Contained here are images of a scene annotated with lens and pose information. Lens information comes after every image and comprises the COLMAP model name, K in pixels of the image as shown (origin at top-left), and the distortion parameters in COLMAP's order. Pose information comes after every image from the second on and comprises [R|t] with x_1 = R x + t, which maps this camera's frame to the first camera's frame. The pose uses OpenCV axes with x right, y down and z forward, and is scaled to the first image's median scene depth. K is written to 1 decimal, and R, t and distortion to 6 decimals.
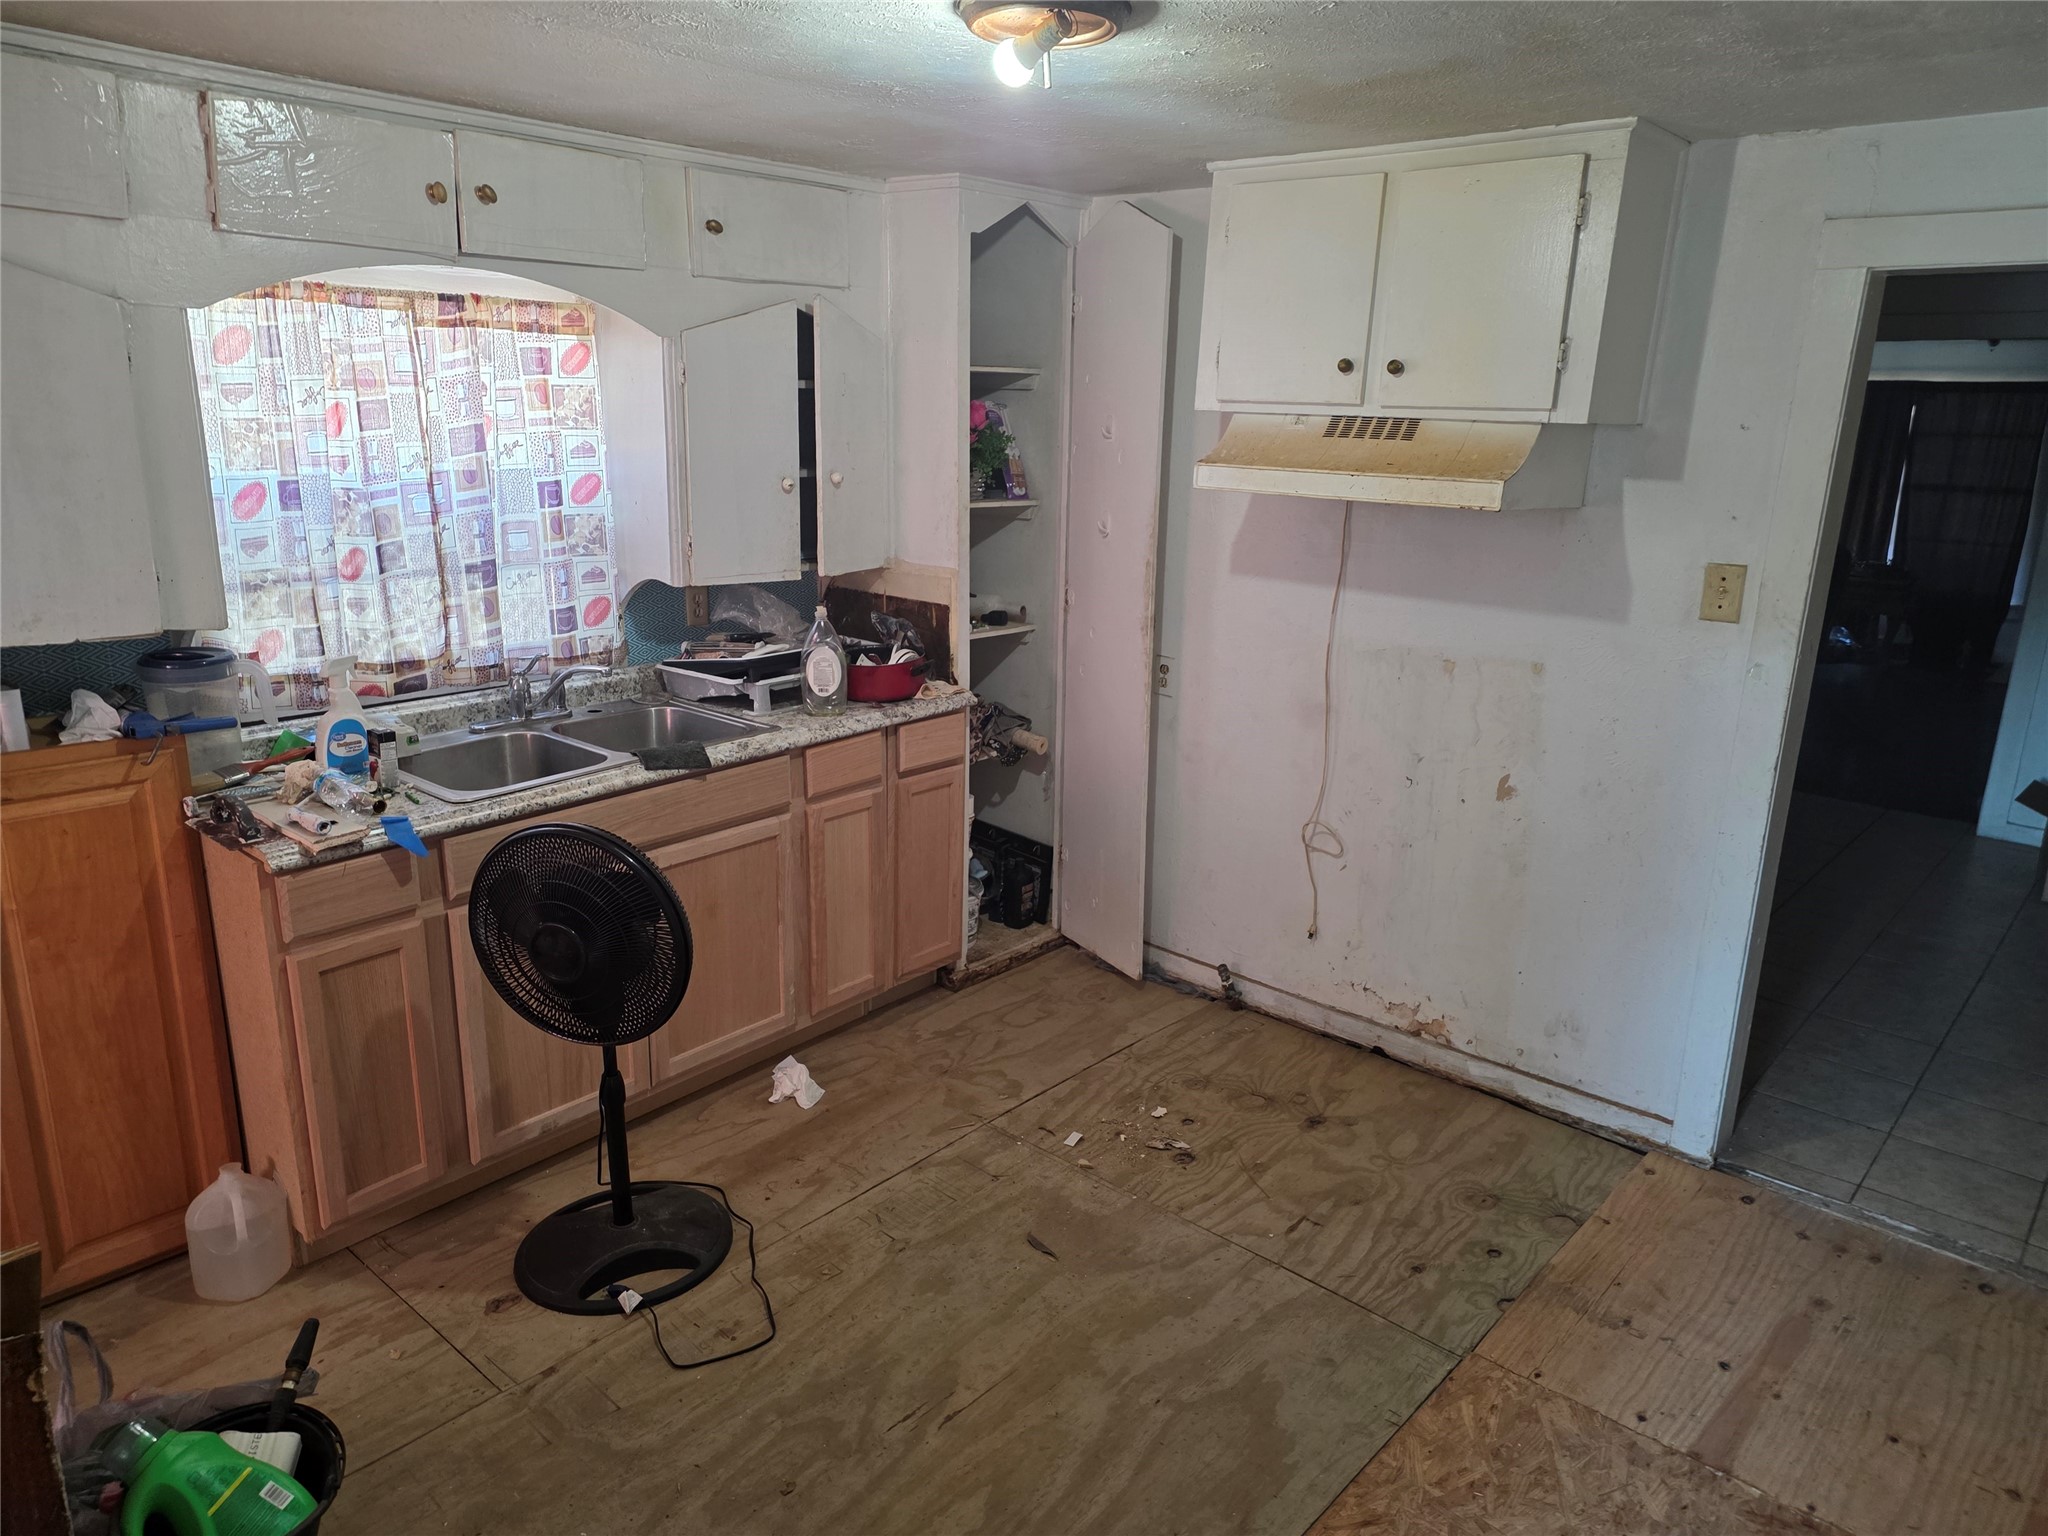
lens RADIAL K [[1358.9, 0, 1025.0], [0, 1358.9, 764.5], [0, 0, 1]] dist [0.034975, -0.010310]
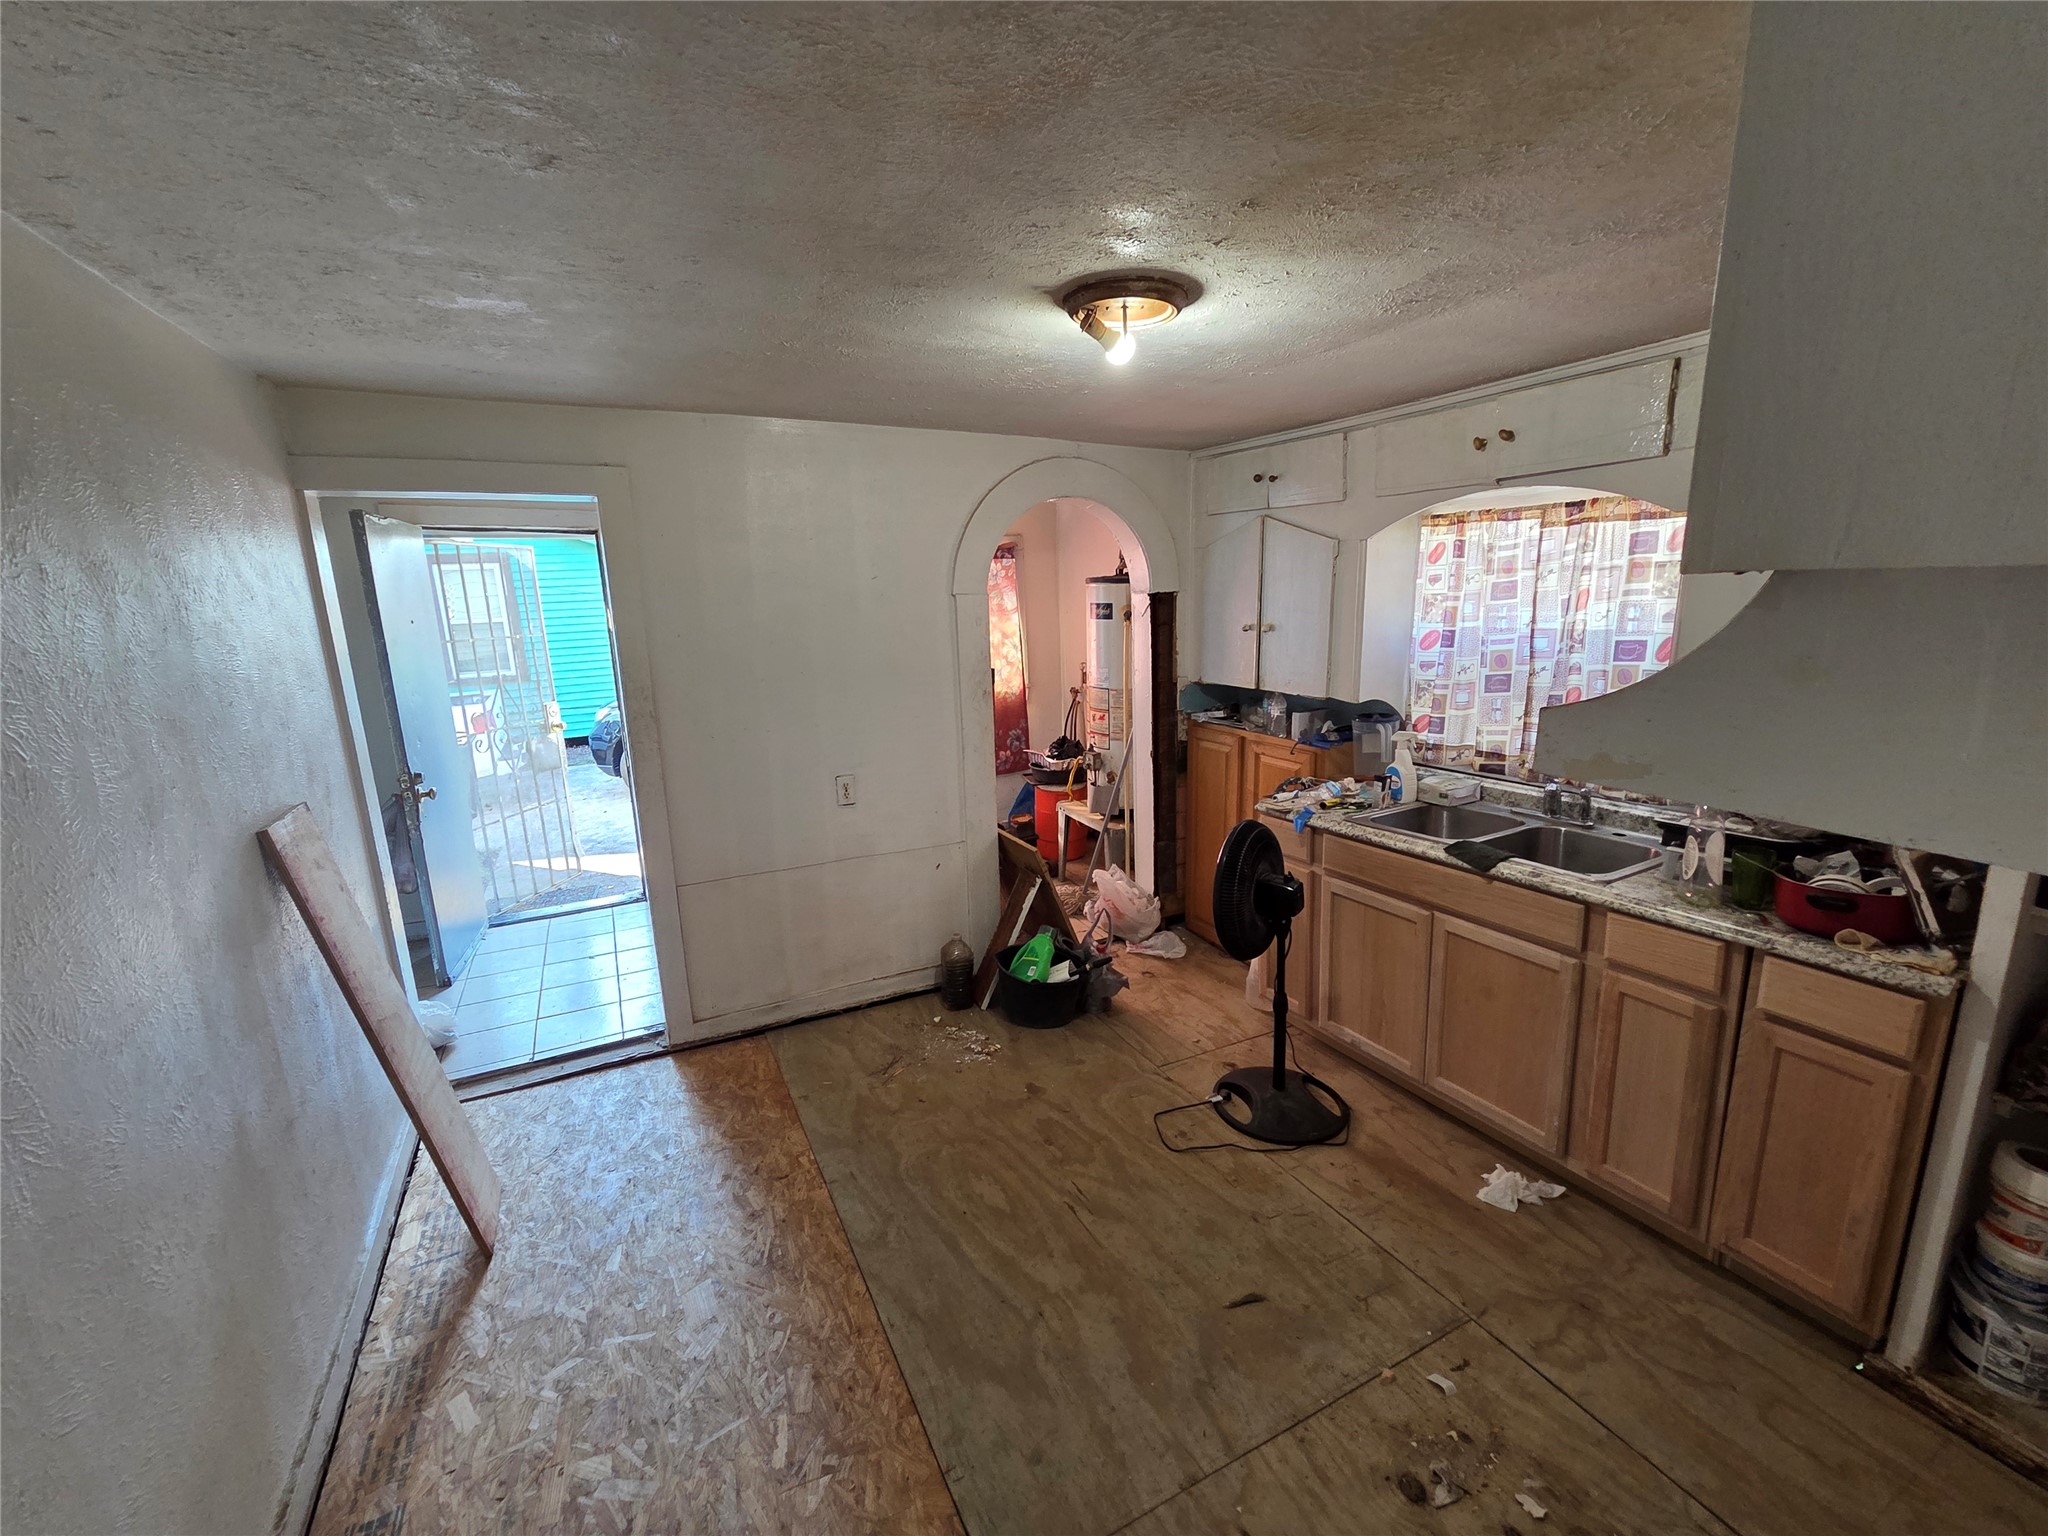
lens RADIAL K [[831.2, 0, 1024.4], [0, 831.2, 772.1], [0, 0, 1]] dist [-0.001329, -0.000354]
pose [[-0.359820, 0.183479, -0.914803, 0.597008], [-0.220640, 0.935931, 0.274501, -0.200932], [0.906558, 0.300614, -0.296284, 0.848577]]
